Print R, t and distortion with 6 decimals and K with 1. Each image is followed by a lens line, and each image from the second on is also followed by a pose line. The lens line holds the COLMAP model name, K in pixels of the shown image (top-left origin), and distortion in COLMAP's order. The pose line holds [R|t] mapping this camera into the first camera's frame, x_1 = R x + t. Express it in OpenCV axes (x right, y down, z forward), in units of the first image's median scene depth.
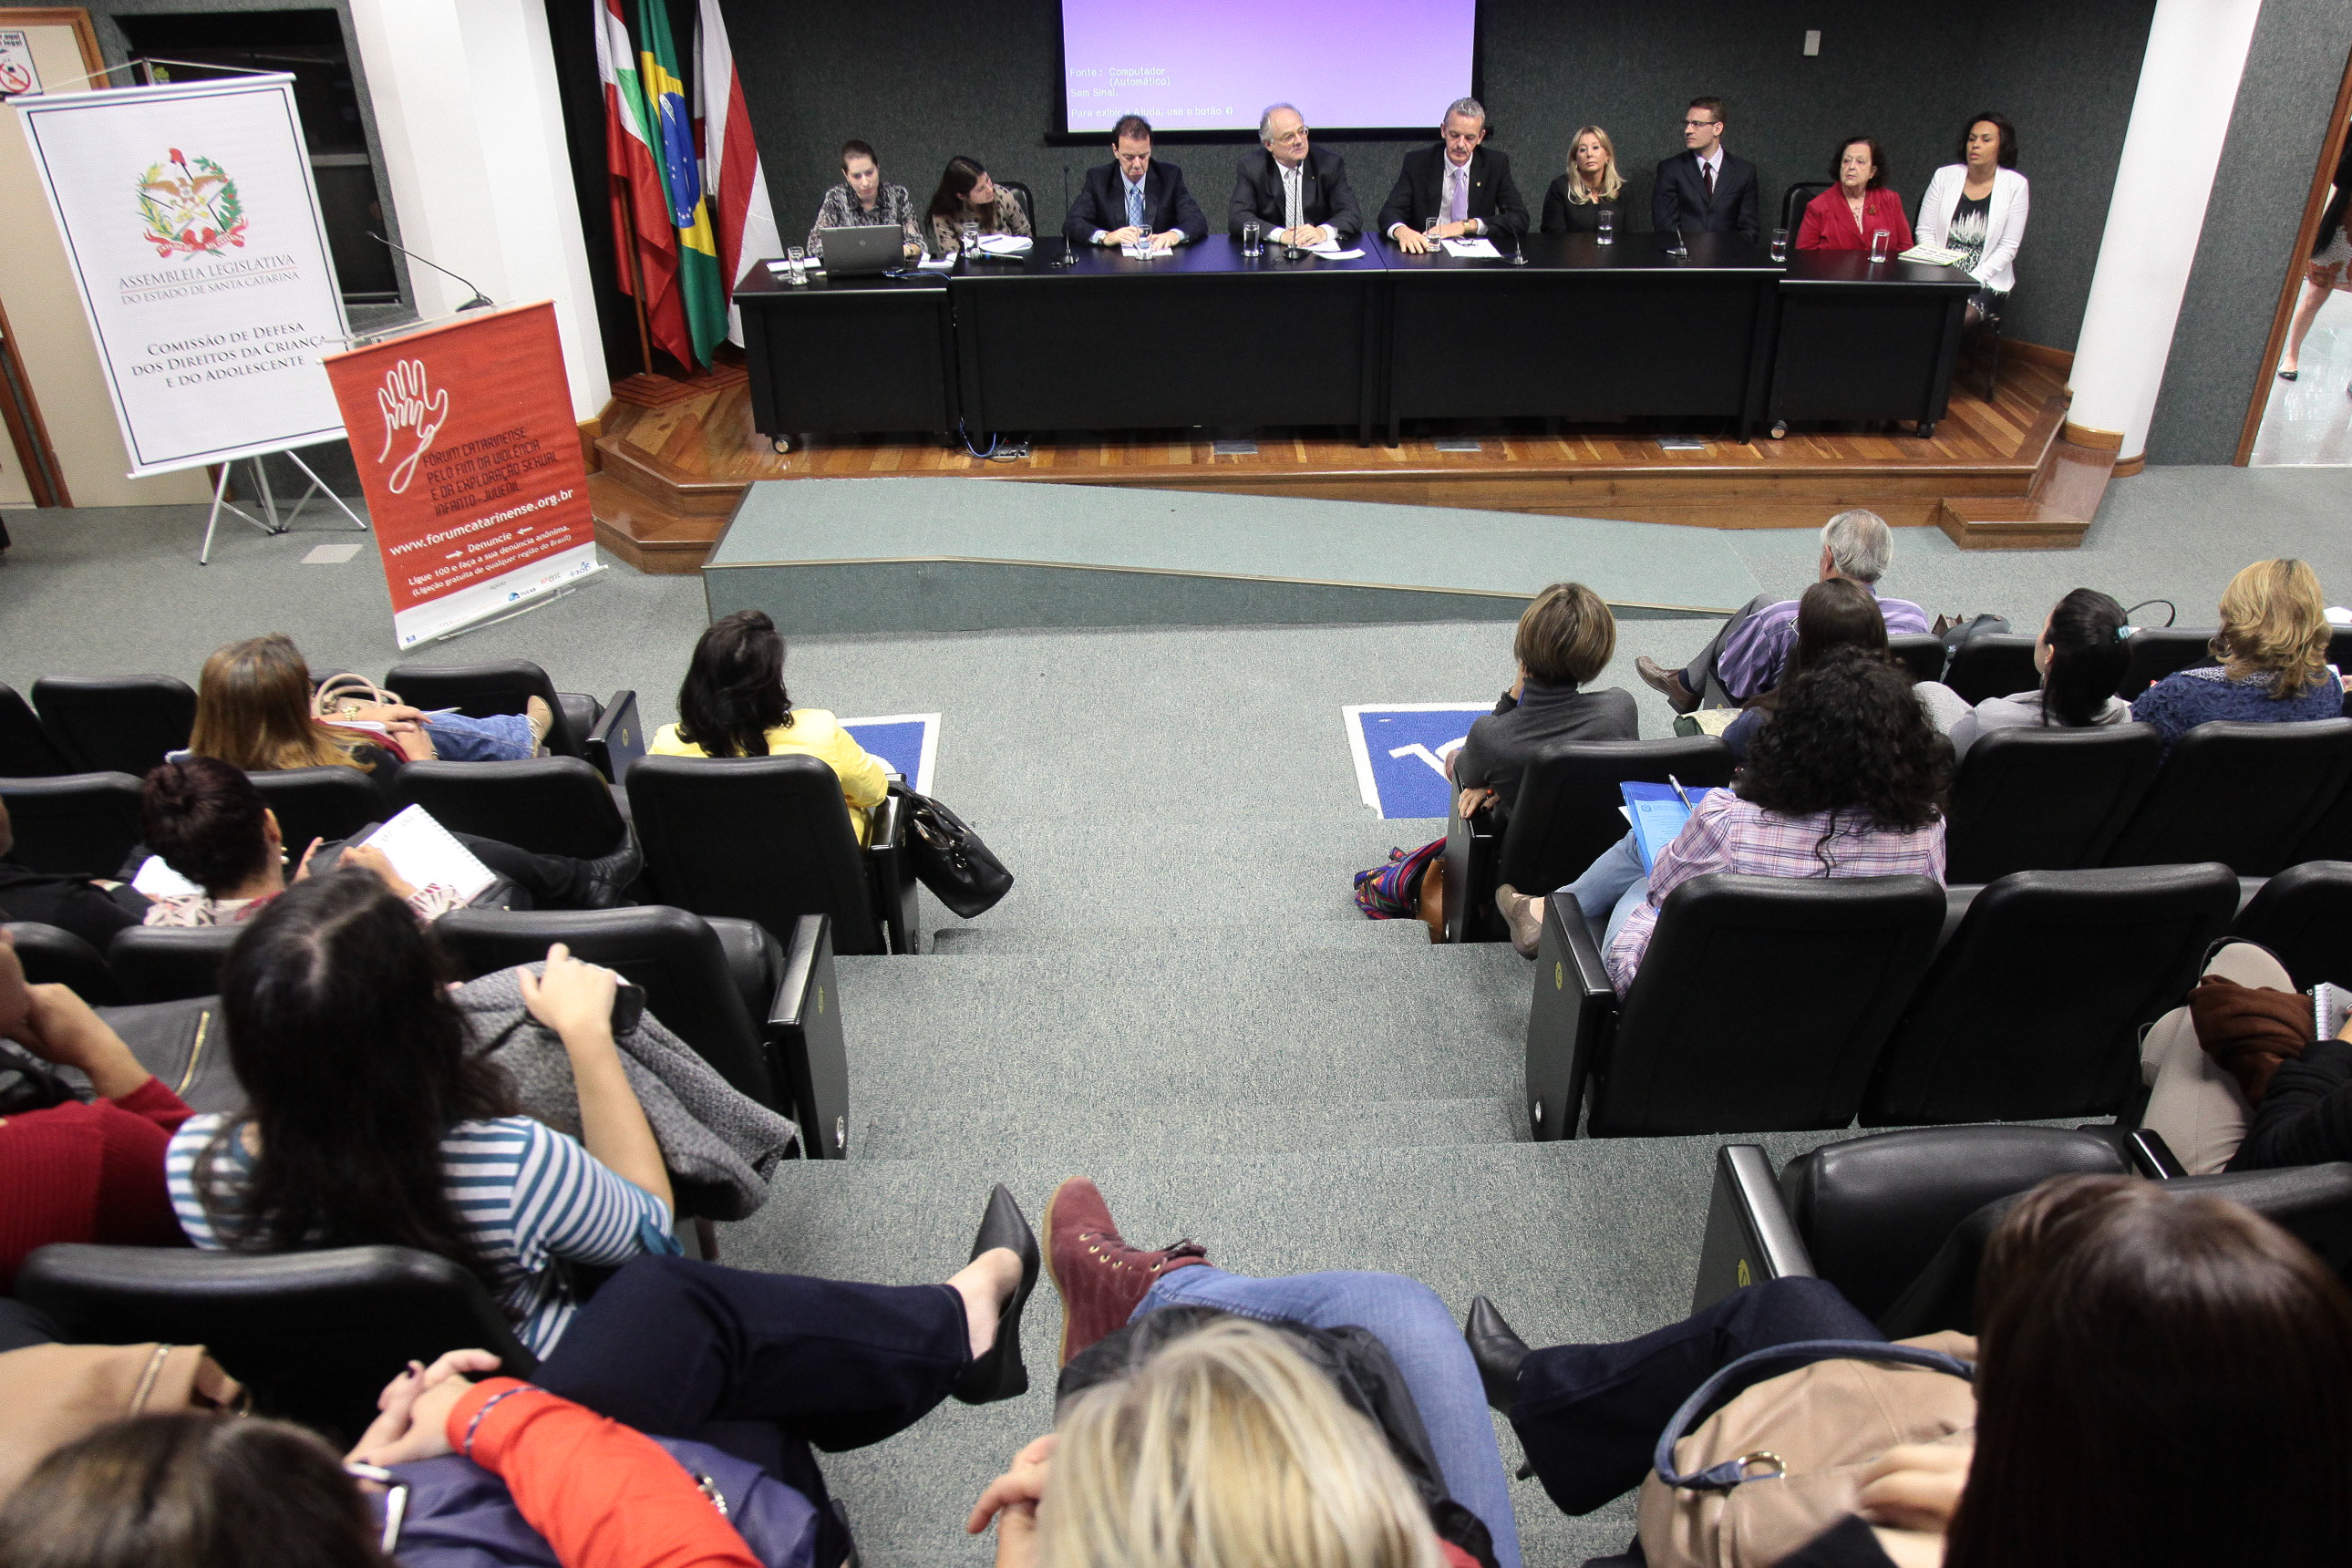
lens RADIAL K [[1658.0, 0, 1194.5], [0, 1658.0, 800.7], [0, 0, 1]] dist [-0.116214, 0.059022]
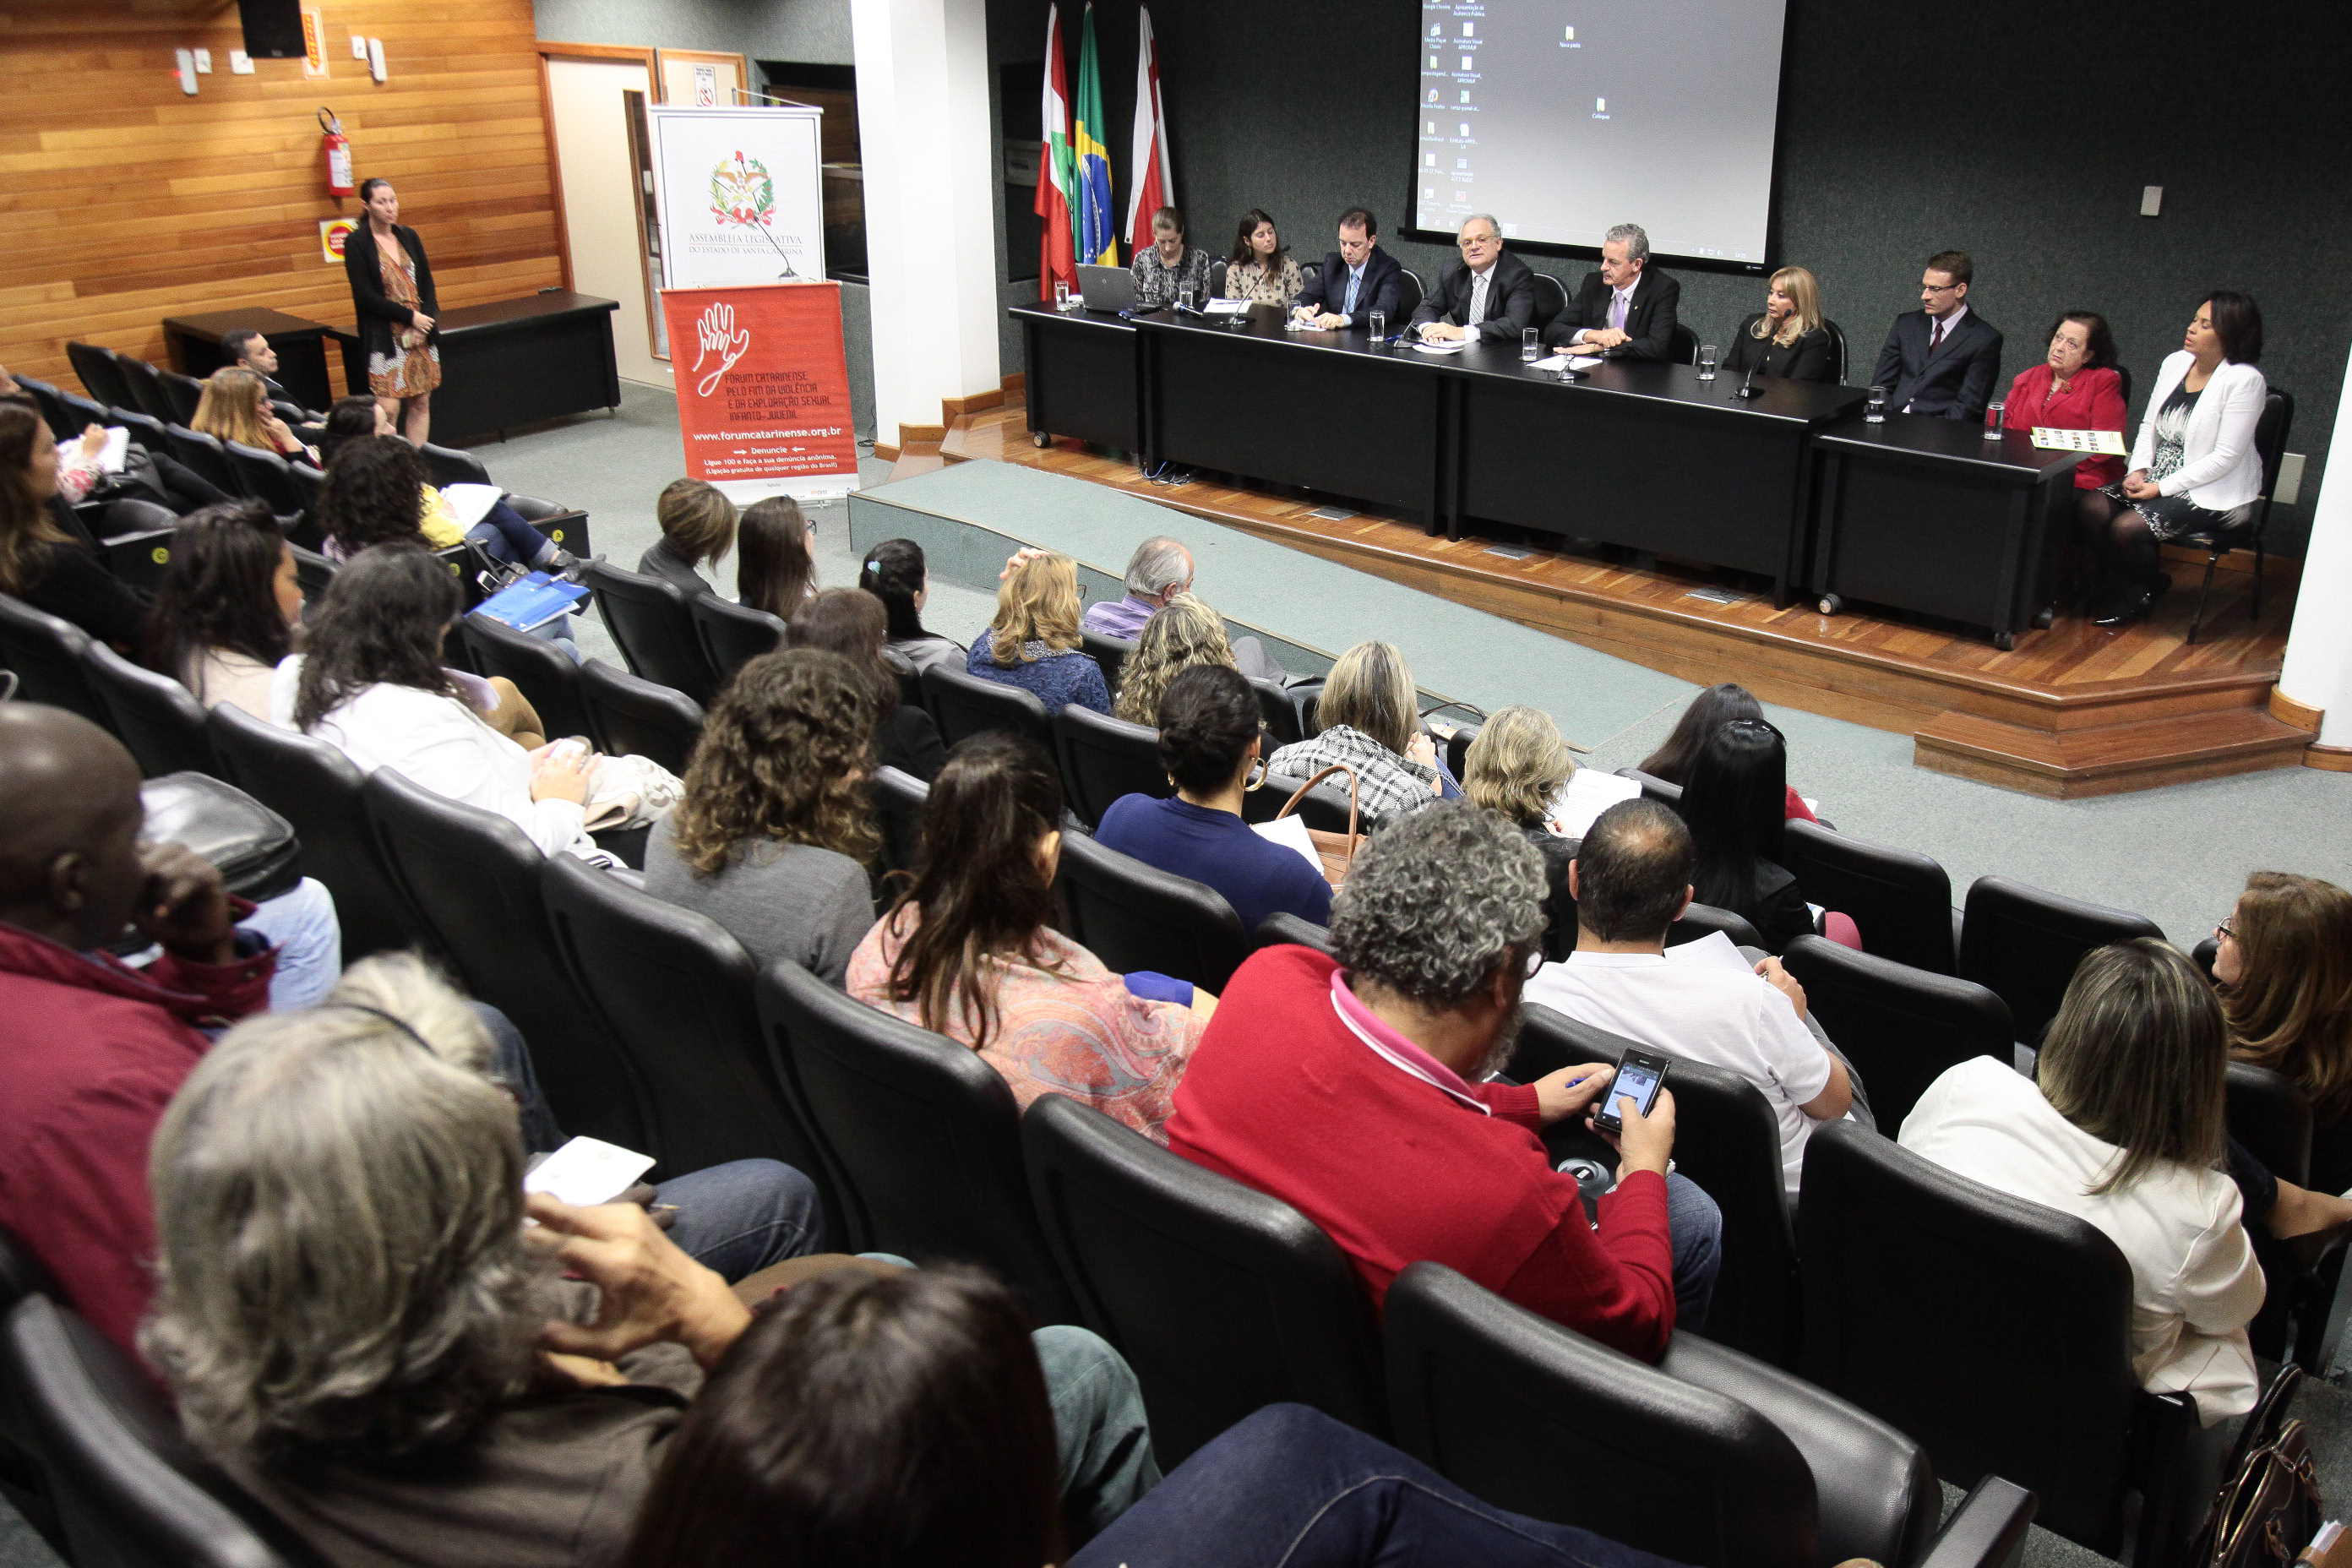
lens RADIAL K [[2046.8, 0, 1223.2], [0, 2046.8, 768.8], [0, 0, 1]] dist [-0.021472, 0.010710]
pose [[0.741867, 0.257741, -0.619034, 0.856368], [-0.349818, 0.936357, -0.029370, 0.005104], [0.572067, 0.238337, 0.784815, -0.046029]]
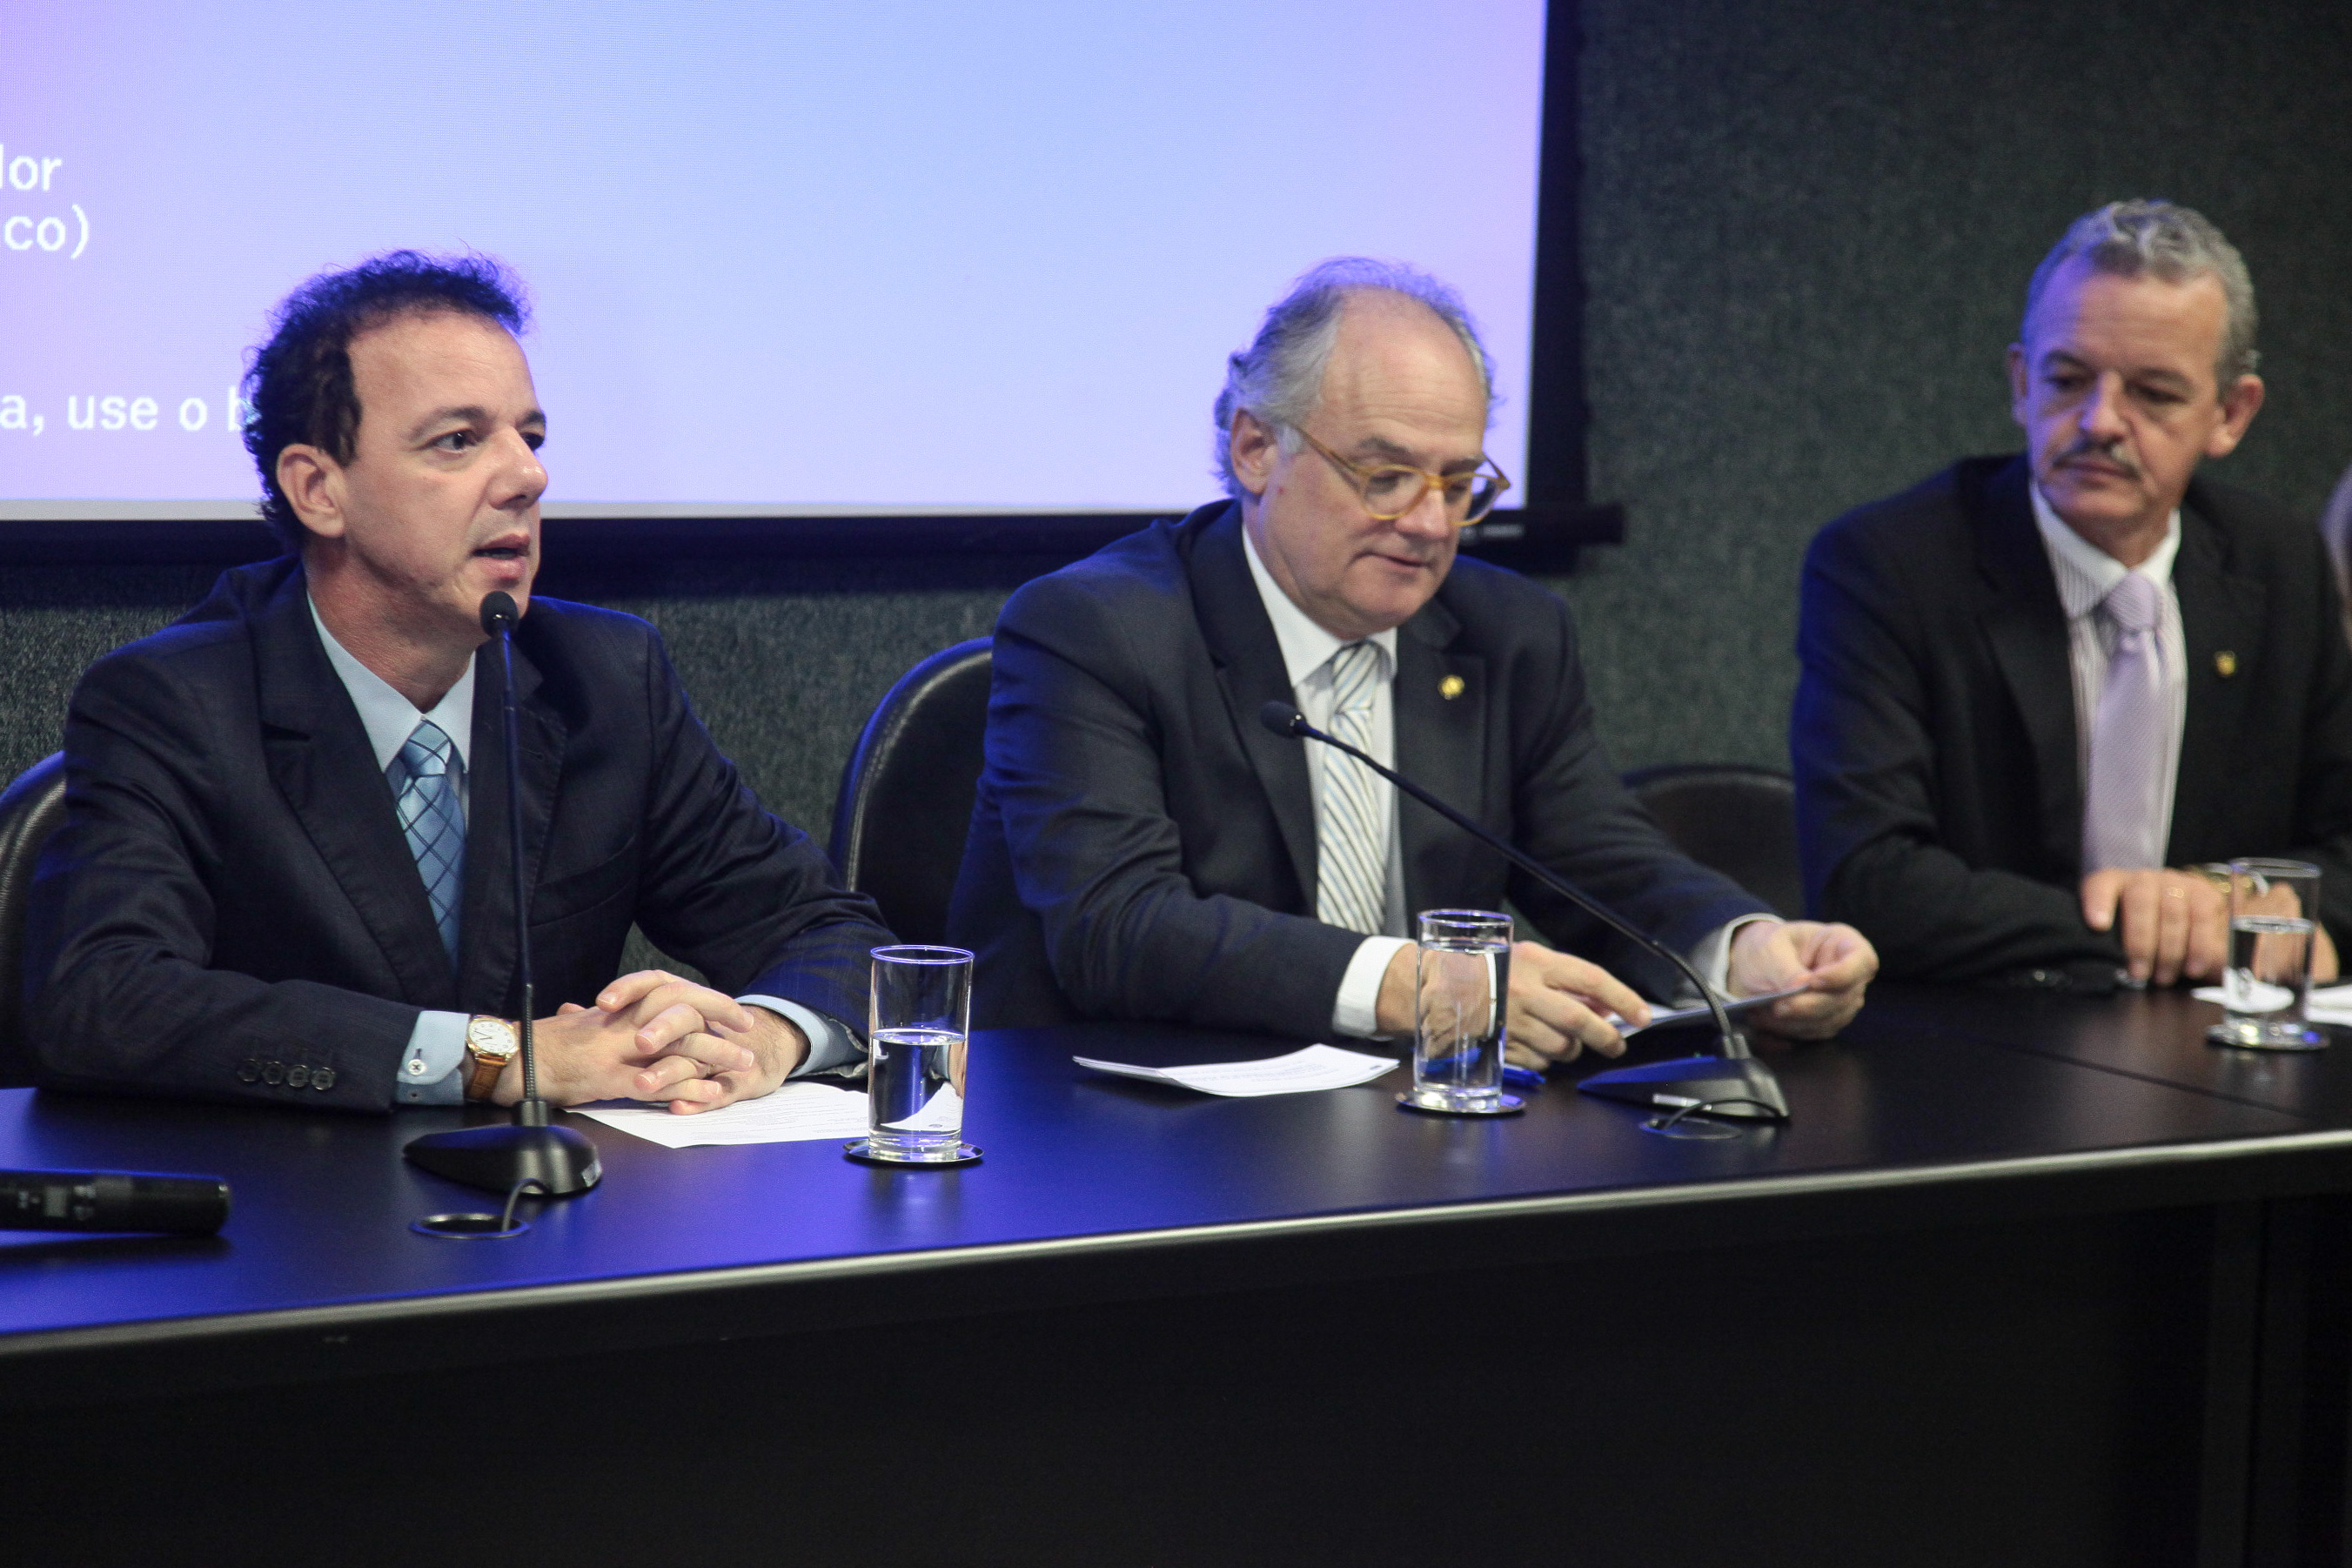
lens RADIAL K [[5907.8, 0, 1089.5], [0, 5907.8, 779.4], [0, 0, 1]] dist [0.504532, 0.000000]
pose [[0.850898, -0.019981, 0.524951, -0.283038], [0.239723, 0.903936, -0.354164, -0.171592], [-0.467446, 0.427200, 0.773947, 0.568512]]
